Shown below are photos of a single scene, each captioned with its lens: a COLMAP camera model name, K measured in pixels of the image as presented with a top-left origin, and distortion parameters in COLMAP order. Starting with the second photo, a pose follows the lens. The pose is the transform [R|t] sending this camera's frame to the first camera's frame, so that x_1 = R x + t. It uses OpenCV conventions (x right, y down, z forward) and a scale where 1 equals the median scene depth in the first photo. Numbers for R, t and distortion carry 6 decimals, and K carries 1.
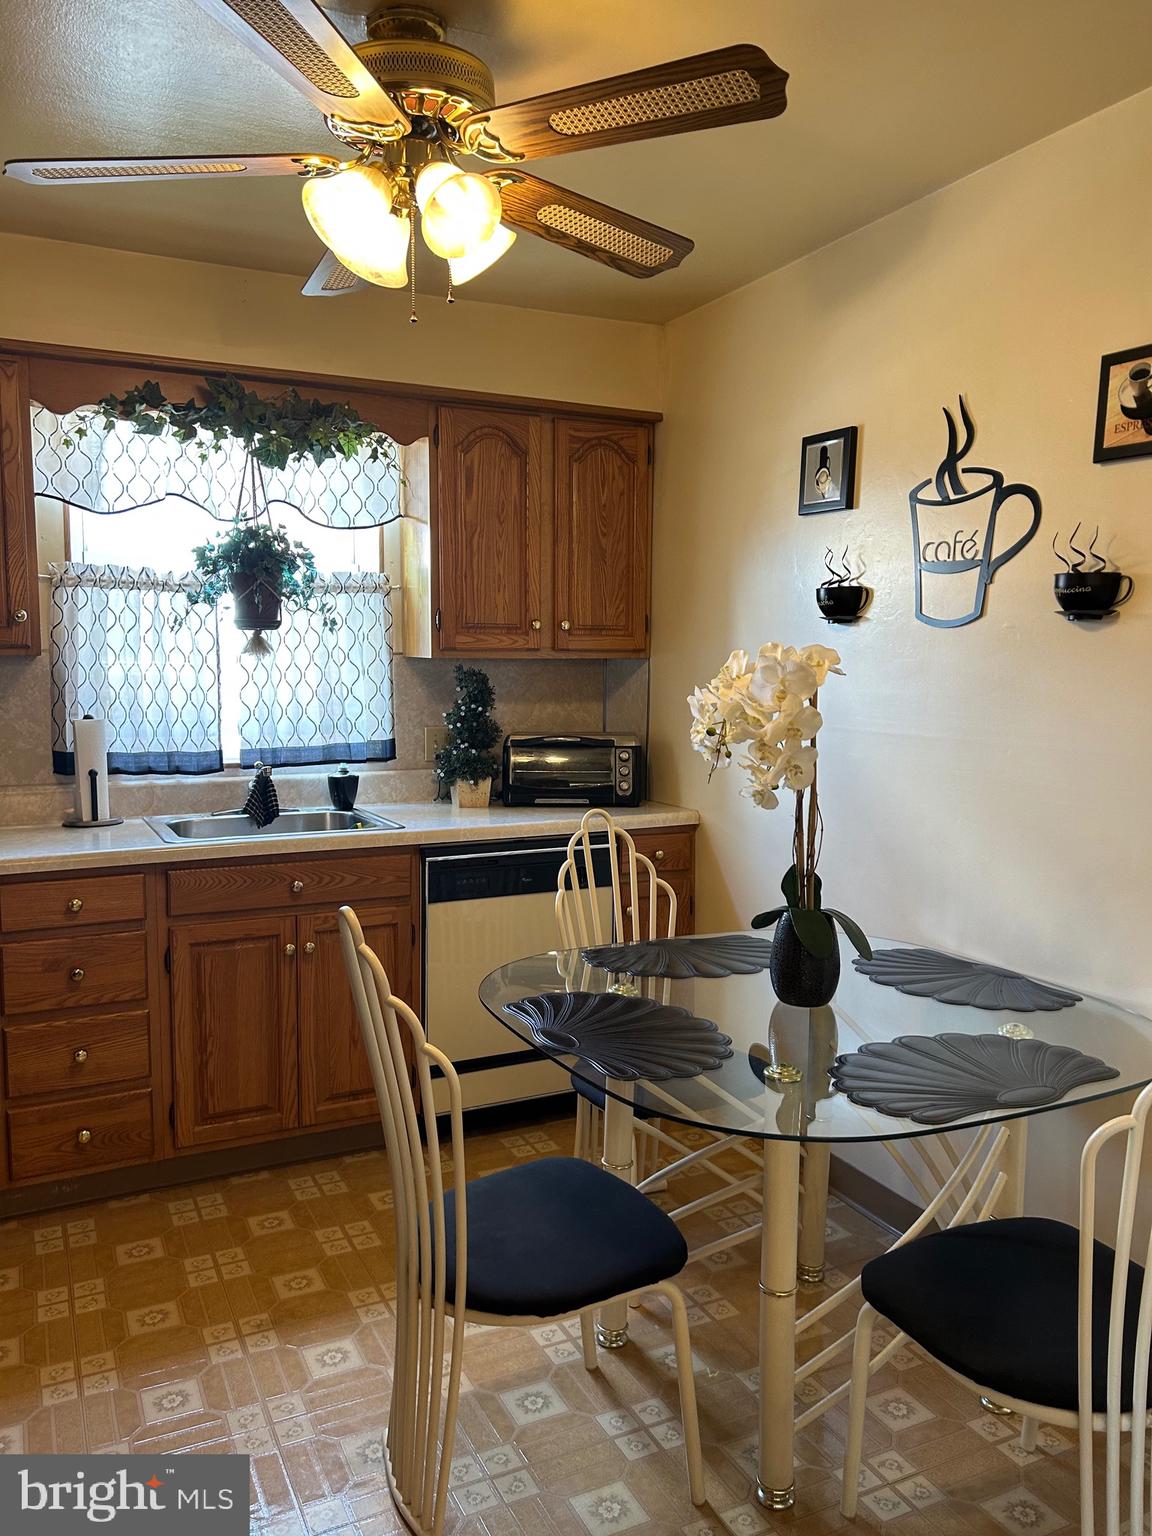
lens RADIAL K [[1156.0, 0, 579.5], [0, 1156.0, 768.5], [0, 0, 1]] dist [0.040031, -0.040312]
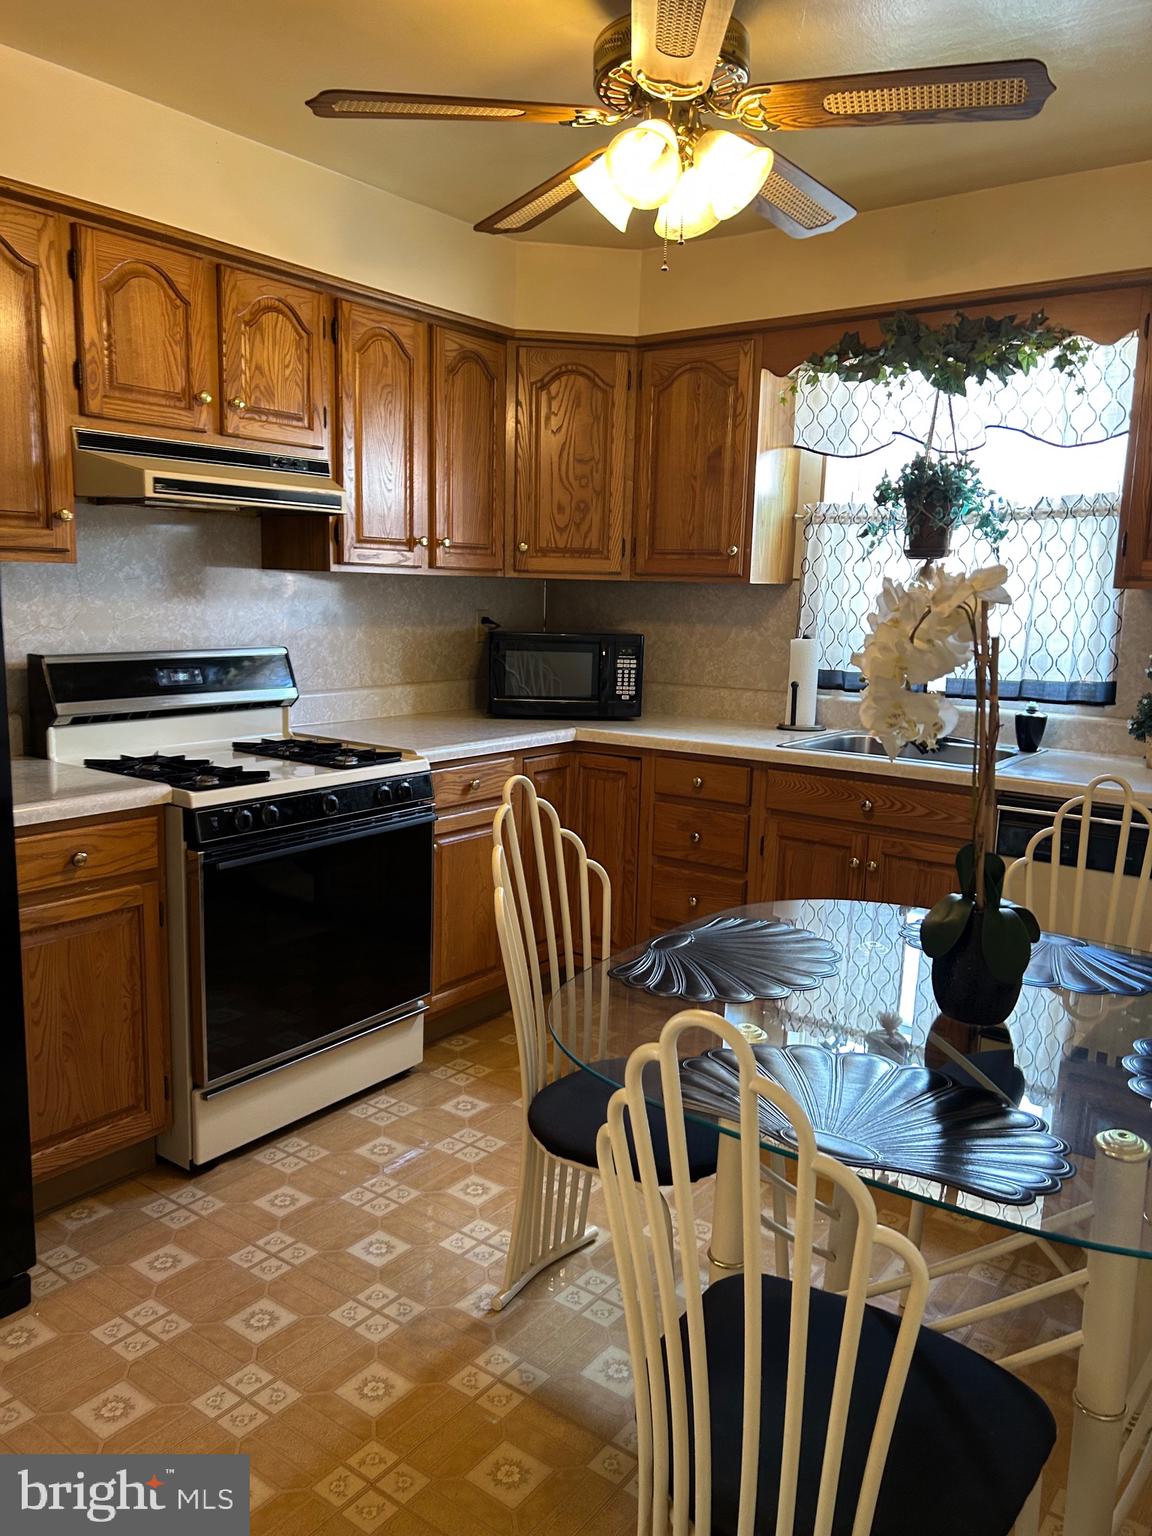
lens RADIAL K [[1156.0, 0, 579.3], [0, 1156.0, 775.5], [0, 0, 1]] dist [0.040031, -0.040312]
pose [[0.457337, 0.153423, -0.875959, 0.510872], [-0.102752, 0.987525, 0.119317, -0.021991], [0.883337, 0.035438, 0.467396, 0.258211]]
